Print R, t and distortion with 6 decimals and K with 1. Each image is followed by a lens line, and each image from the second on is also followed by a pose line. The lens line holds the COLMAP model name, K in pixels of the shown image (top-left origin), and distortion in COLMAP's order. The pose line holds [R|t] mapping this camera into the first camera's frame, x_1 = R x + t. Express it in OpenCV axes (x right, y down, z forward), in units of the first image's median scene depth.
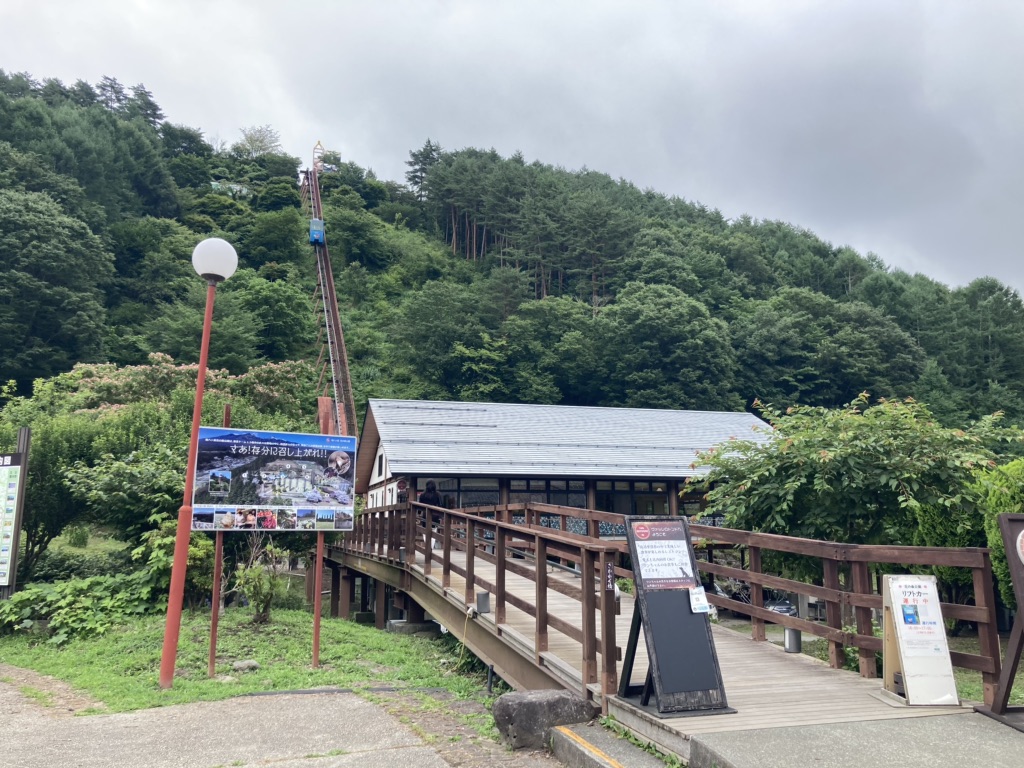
lens RADIAL K [[815.5, 0, 513.9], [0, 815.5, 376.8], [0, 0, 1]] dist [0.070058, -0.118533]
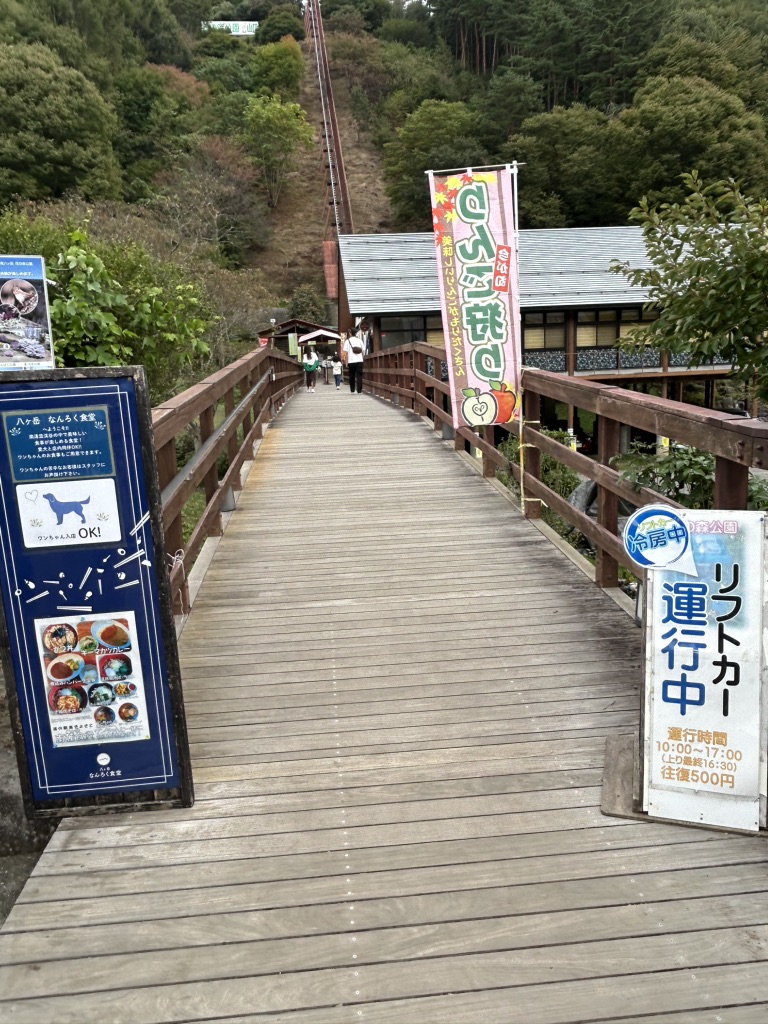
lens RADIAL K [[731.7, 0, 384.0], [0, 731.7, 512.0], [0, 0, 1]] dist [-0.003666, 0.001899]
pose [[0.978353, 0.003553, -0.206915, 0.024876], [0.073855, 0.928017, 0.365143, 0.008540], [0.193318, -0.372520, 0.907666, 0.053033]]
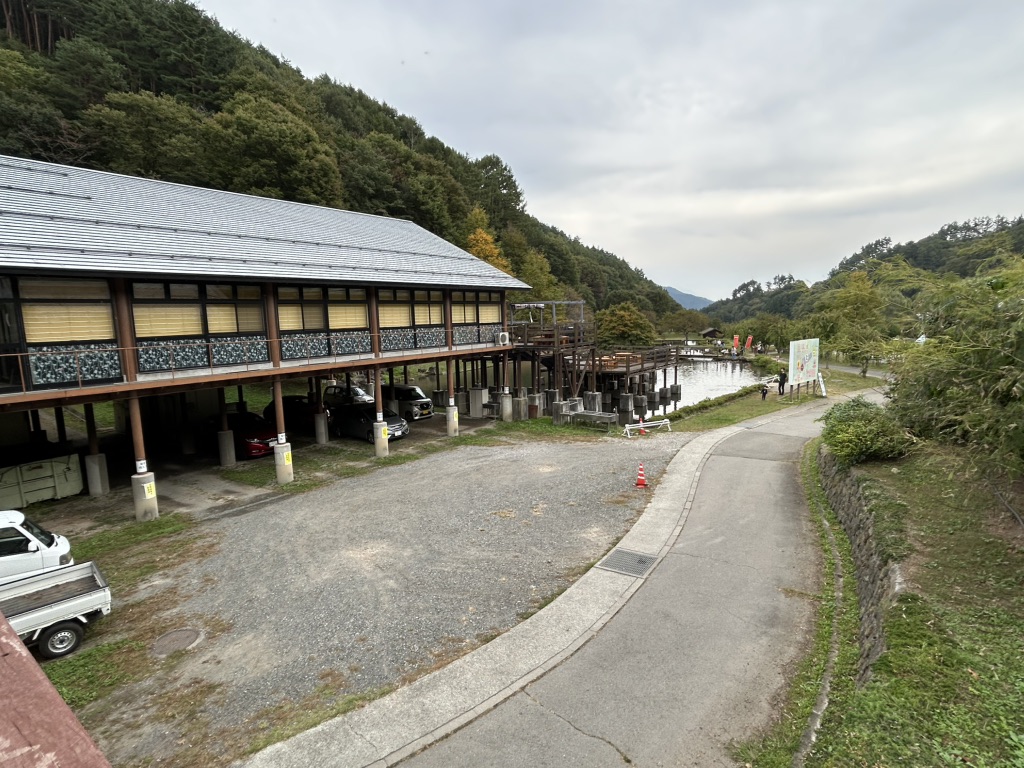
lens RADIAL K [[535.9, 0, 512.0], [0, 535.9, 384.0], [0, 0, 1]] dist [-0.008334, 0.007385]
pose [[0.810010, -0.095901, 0.578522, -0.003212], [-0.077314, 0.960461, 0.267465, 0.026987], [-0.581298, -0.261377, 0.770568, 0.195481]]
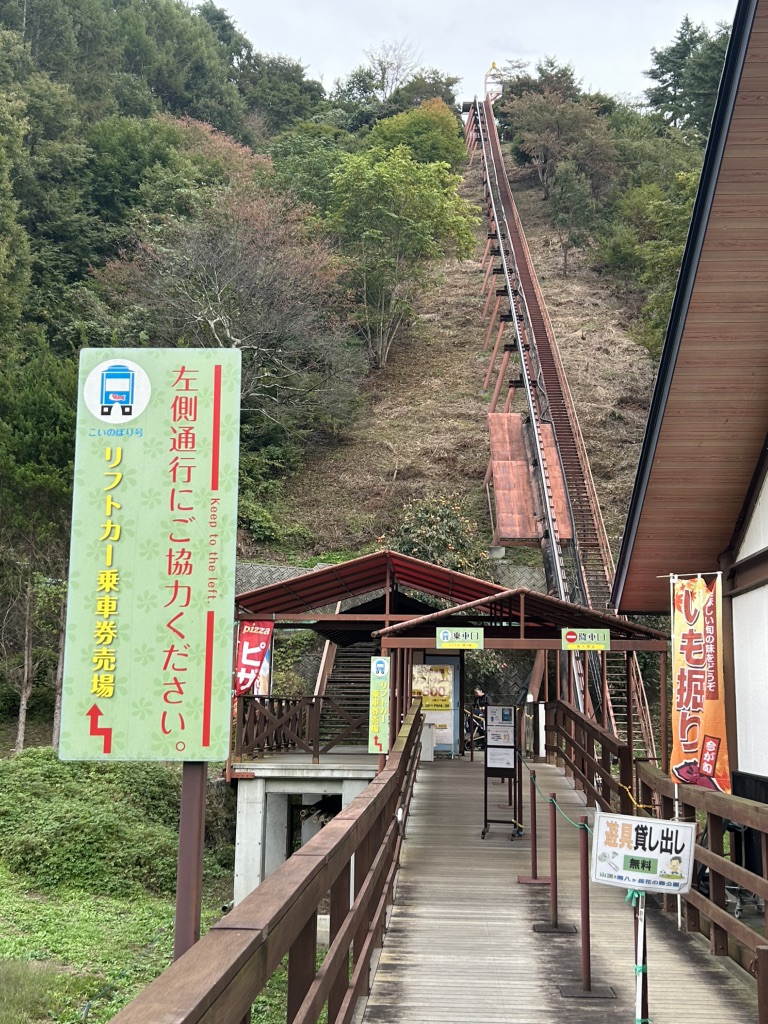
lens RADIAL K [[1184.2, 0, 384.0], [0, 1184.2, 512.0], [0, 0, 1]] dist [0.174256, -0.505309]
pose [[0.940660, -0.041035, -0.336859, -0.088546], [0.044711, 0.998995, 0.003160, 0.065046], [0.336391, -0.018034, 0.941550, 0.408823]]
